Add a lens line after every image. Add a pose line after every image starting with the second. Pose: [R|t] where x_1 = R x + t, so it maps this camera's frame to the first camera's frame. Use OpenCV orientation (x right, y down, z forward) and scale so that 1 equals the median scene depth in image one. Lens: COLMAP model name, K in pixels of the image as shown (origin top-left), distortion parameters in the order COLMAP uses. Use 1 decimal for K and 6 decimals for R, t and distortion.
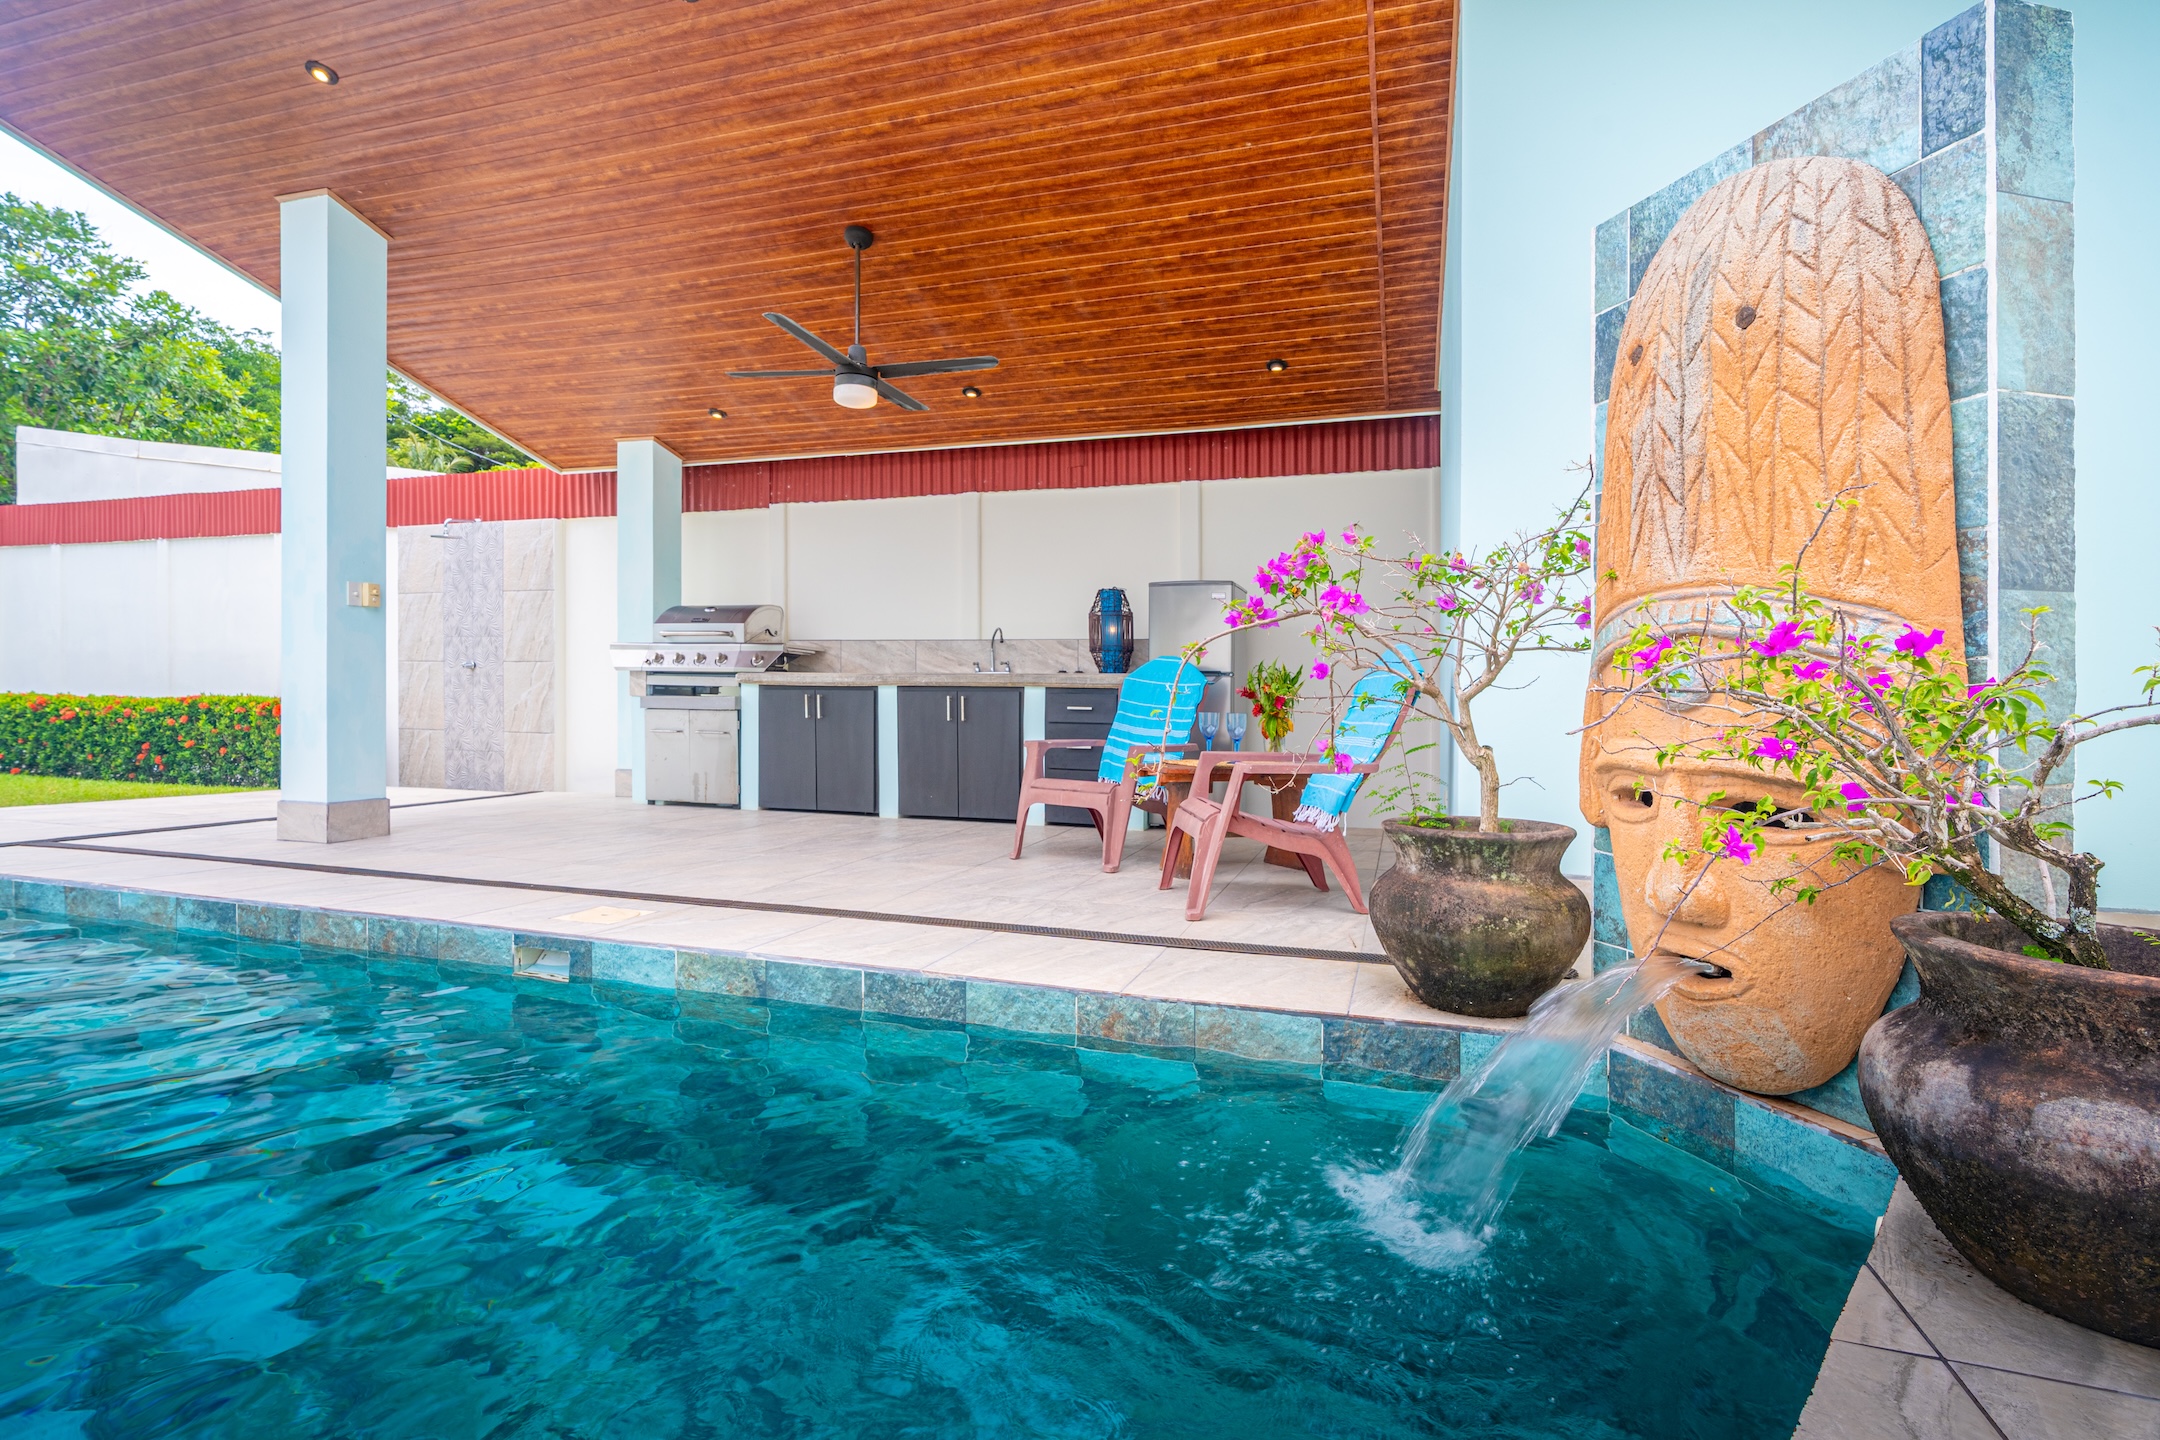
lens RADIAL K [[1040.4, 0, 1058.5], [0, 1040.4, 738.2], [0, 0, 1]] dist [-0.010846, 0.002719]
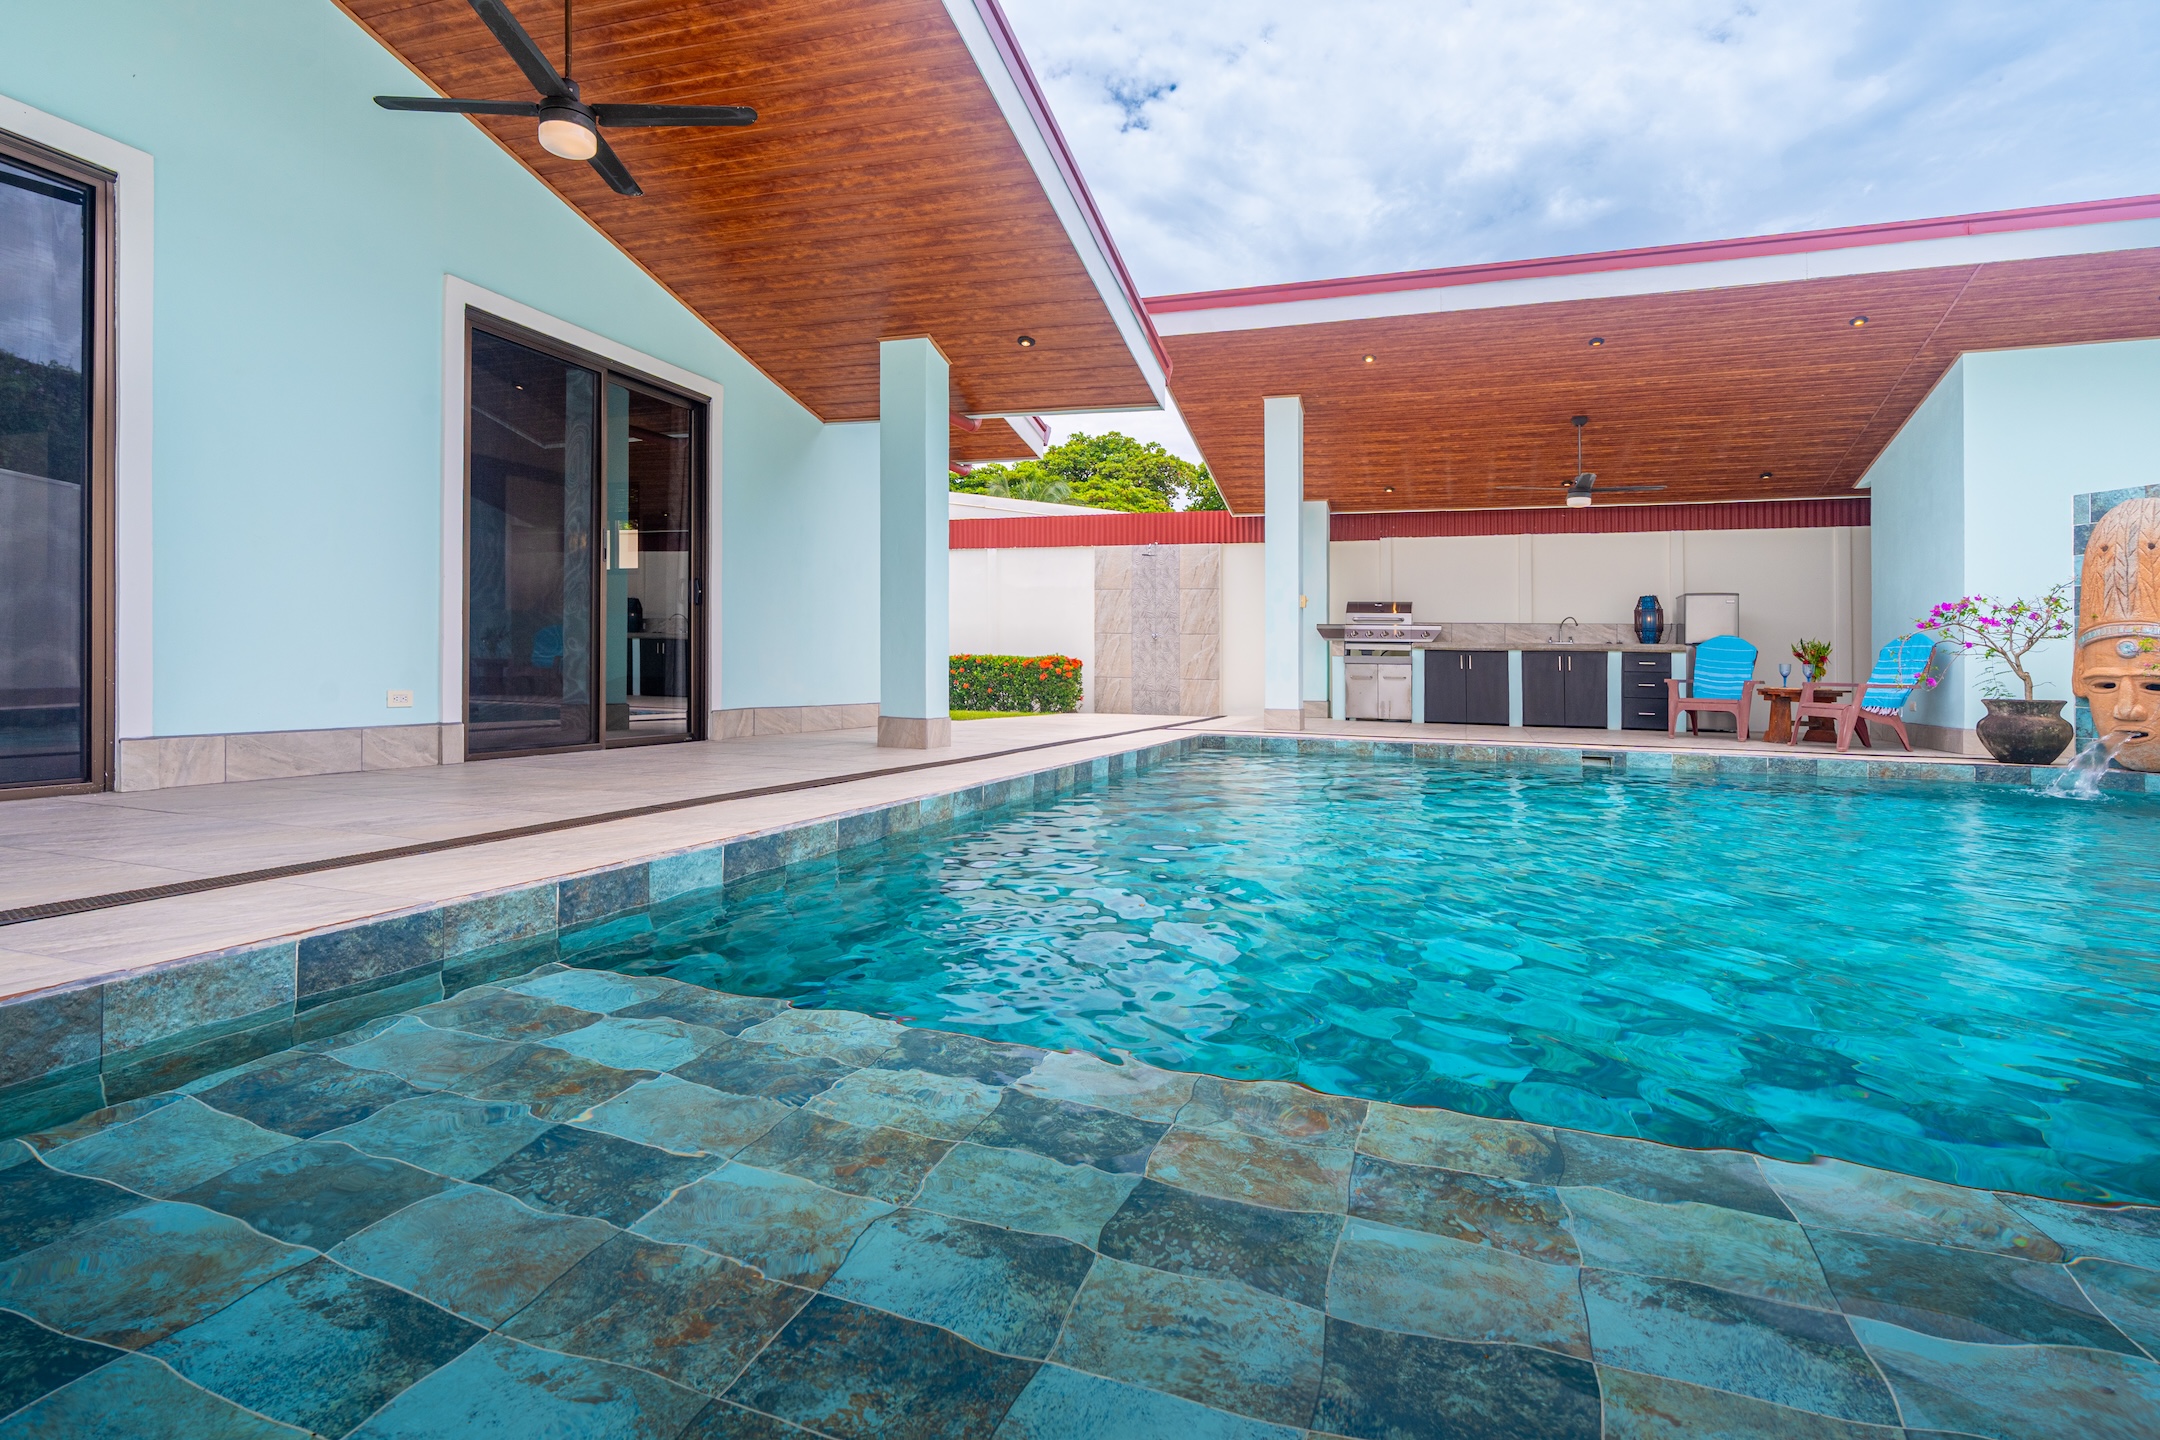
lens RADIAL K [[1040.4, 0, 1076.2], [0, 1040.4, 682.7], [0, 0, 1]] dist [-0.010846, 0.002719]
pose [[0.999273, 0.004206, -0.037880, -0.968125], [-0.004974, 0.999784, -0.020192, 0.049754], [0.037787, 0.020366, 0.999078, -0.893295]]
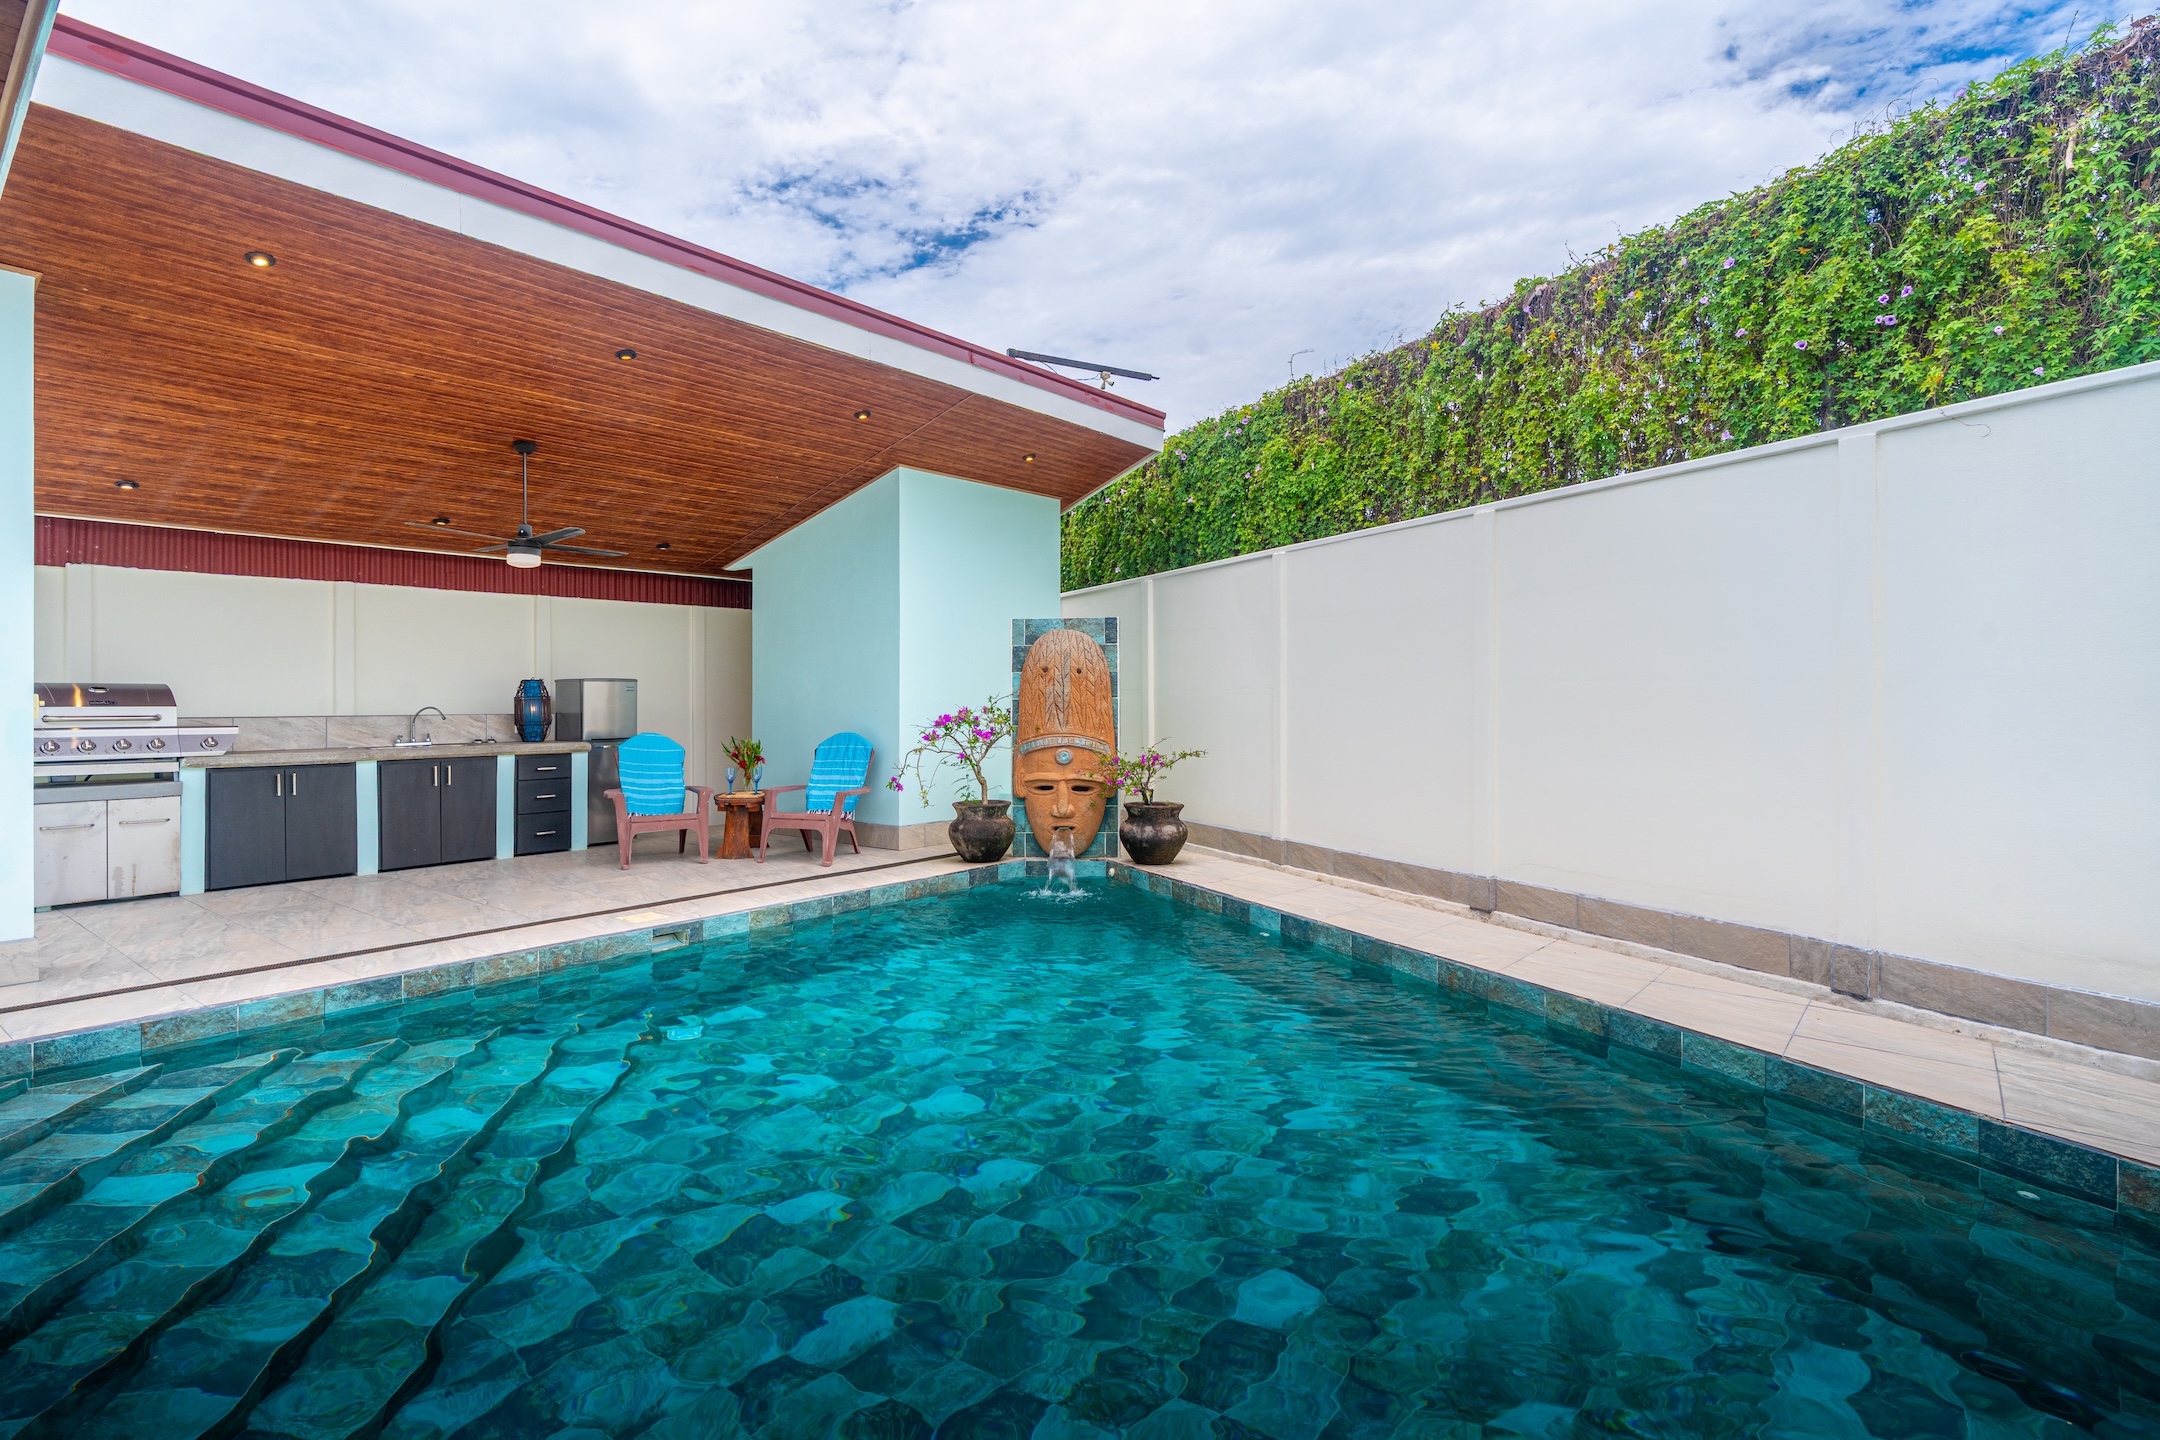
lens RADIAL K [[1092.9, 0, 1079.5], [0, 1092.9, 684.6], [0, 0, 1]] dist [-0.001221, -0.000548]
pose [[0.352750, -0.005539, 0.935701, -1.181828], [0.042632, 0.999039, -0.010158, -0.103136], [-0.934746, 0.043474, 0.352648, -0.200304]]
